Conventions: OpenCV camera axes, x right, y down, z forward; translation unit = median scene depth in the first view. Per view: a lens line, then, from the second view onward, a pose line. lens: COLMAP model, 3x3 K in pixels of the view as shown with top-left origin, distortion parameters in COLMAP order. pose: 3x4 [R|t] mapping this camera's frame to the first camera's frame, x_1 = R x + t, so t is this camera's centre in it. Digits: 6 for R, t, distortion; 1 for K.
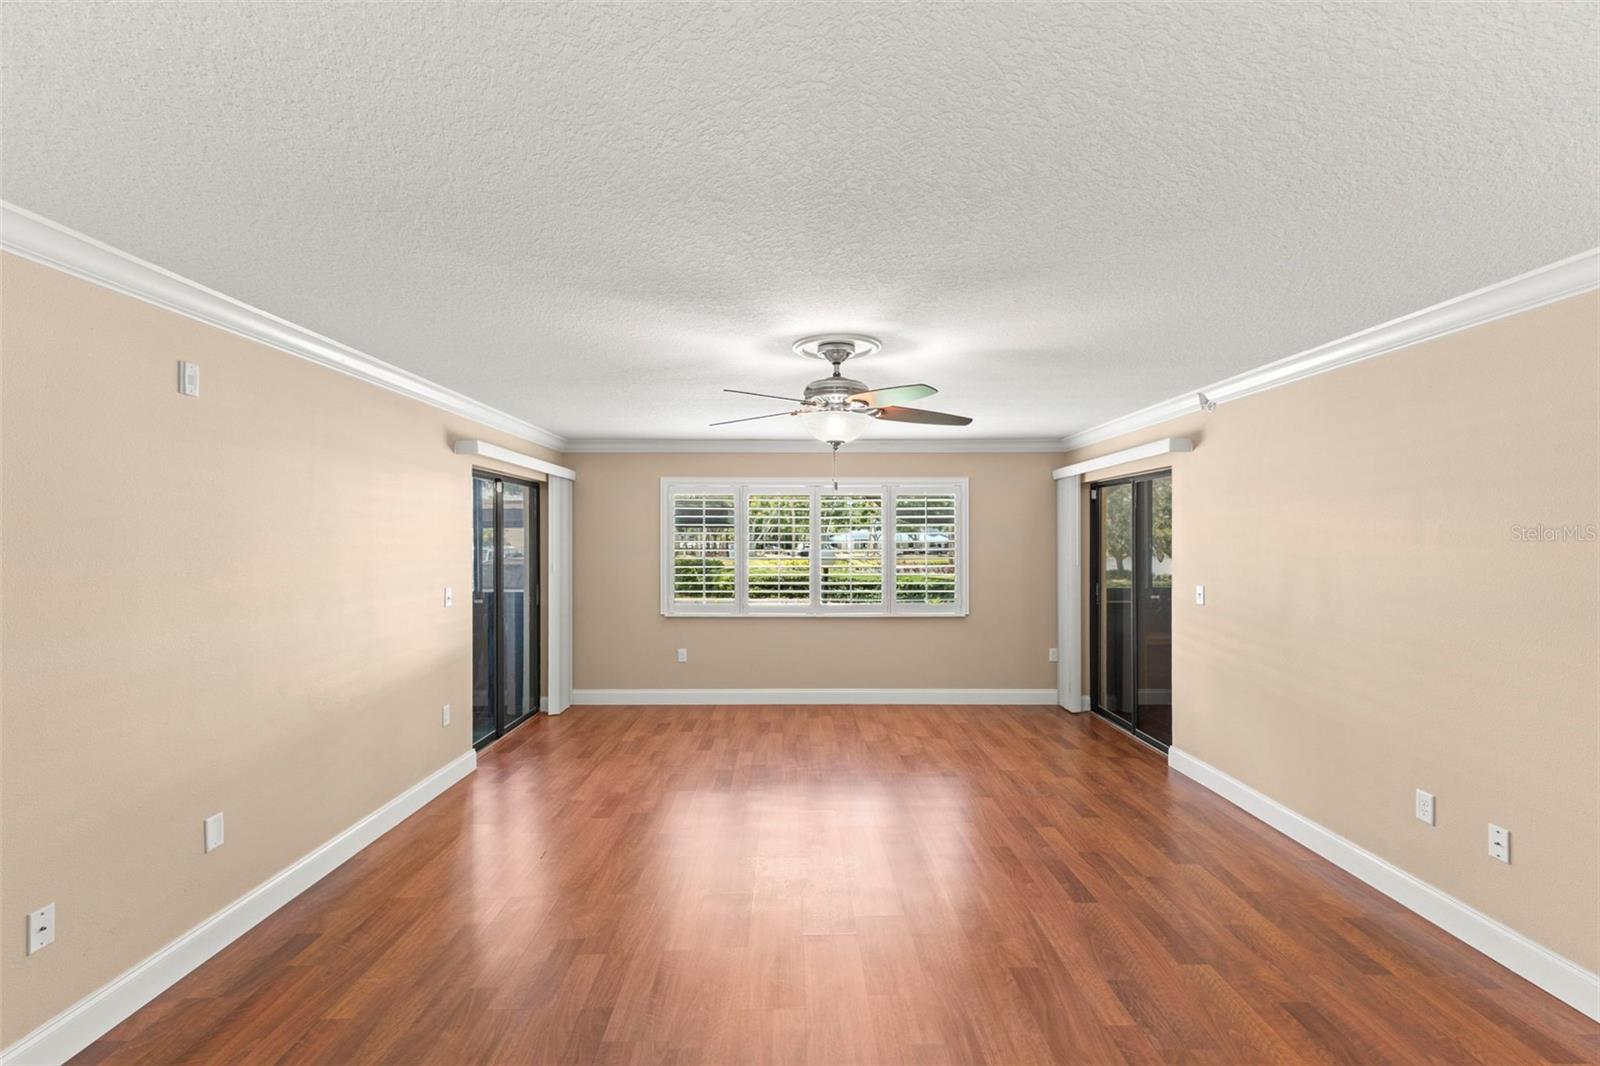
lens RADIAL K [[702.0, 0, 804.7], [0, 702.0, 538.6], [0, 0, 1]] dist [0.002697, 0.000166]
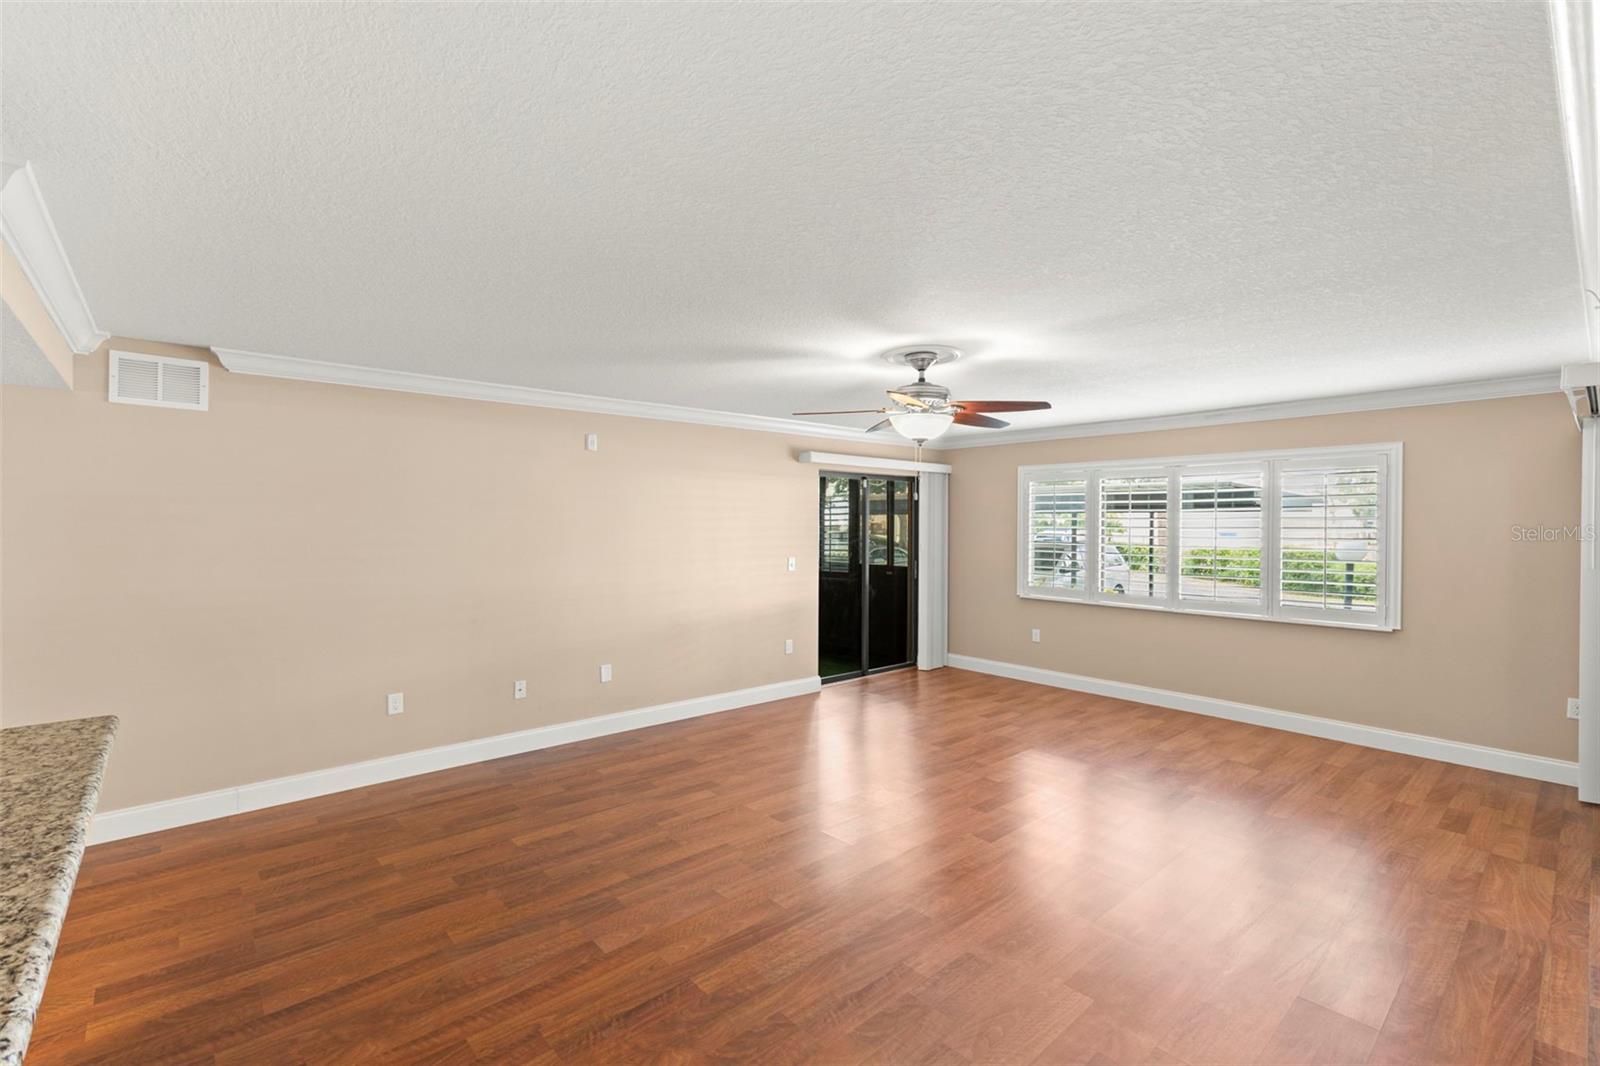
lens RADIAL K [[692.6, 0, 800.0], [0, 692.6, 533.0], [0, 0, 1]] dist [0.012972, -0.000022]
pose [[0.665622, 0.013348, -0.746169, 0.521036], [-0.004349, 0.999892, 0.014007, -0.000104], [0.746276, -0.006078, 0.665609, 0.070732]]
